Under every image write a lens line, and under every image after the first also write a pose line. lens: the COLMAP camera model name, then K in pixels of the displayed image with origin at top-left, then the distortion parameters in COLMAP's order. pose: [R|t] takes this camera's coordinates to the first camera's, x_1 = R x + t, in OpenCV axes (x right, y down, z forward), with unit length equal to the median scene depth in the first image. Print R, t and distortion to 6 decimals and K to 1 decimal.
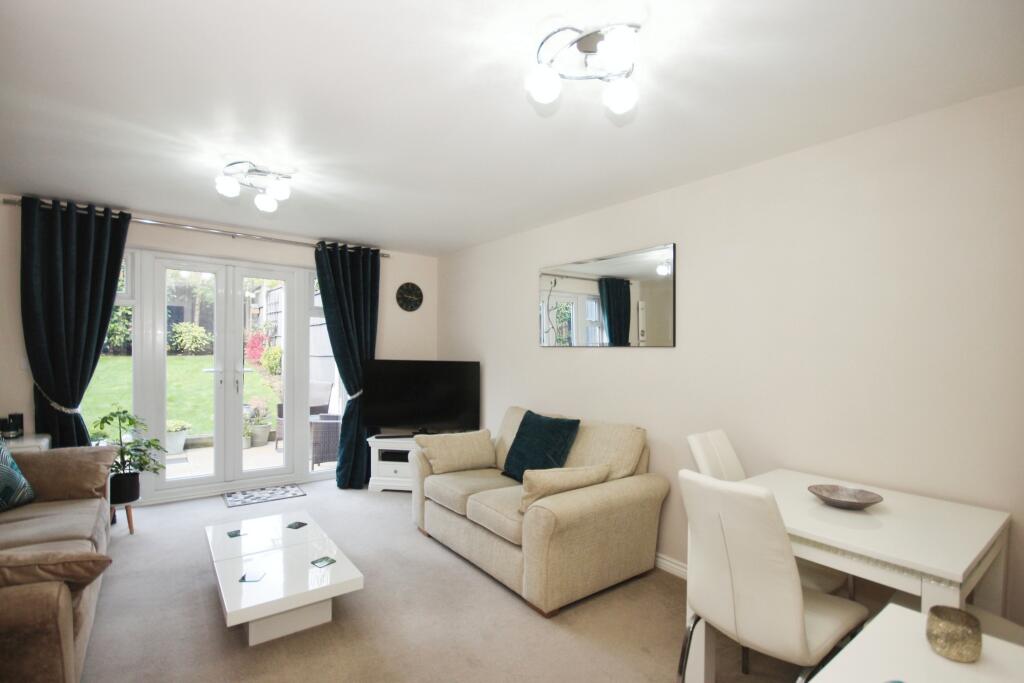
lens RADIAL K [[471.8, 0, 513.3], [0, 471.8, 345.9], [0, 0, 1]] dist [0.002919, 0.000268]
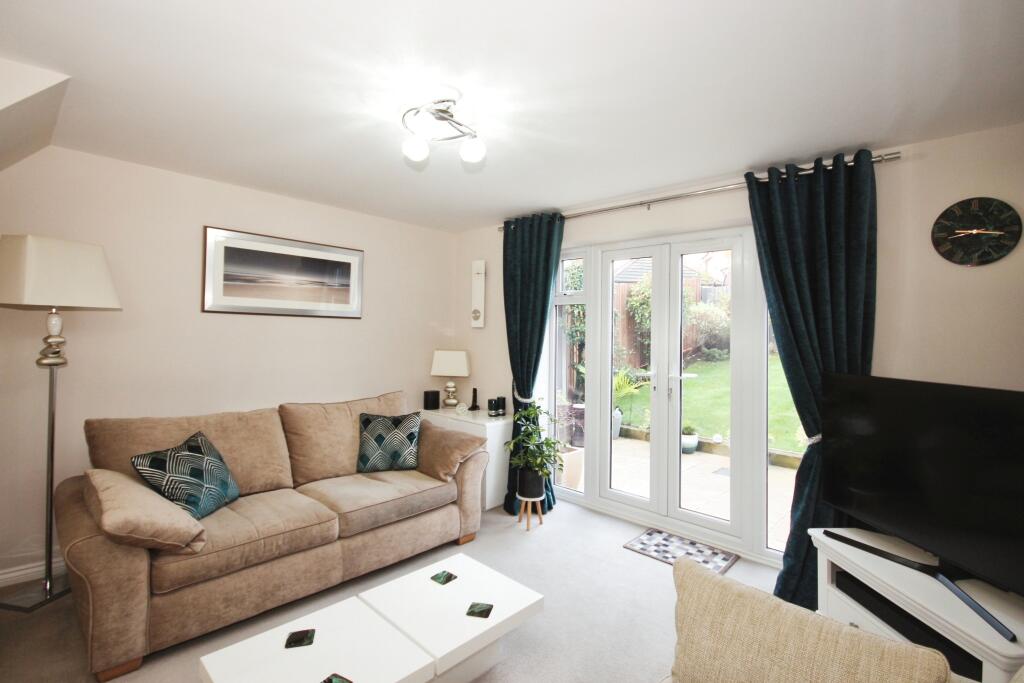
lens RADIAL K [[473.2, 0, 522.1], [0, 473.2, 333.2], [0, 0, 1]] dist [-0.001835, -0.000353]
pose [[0.176372, -0.020626, -0.984107, 0.142928], [-0.013892, 0.999629, -0.023441, 0.002845], [0.984226, 0.017806, 0.176020, 0.616952]]
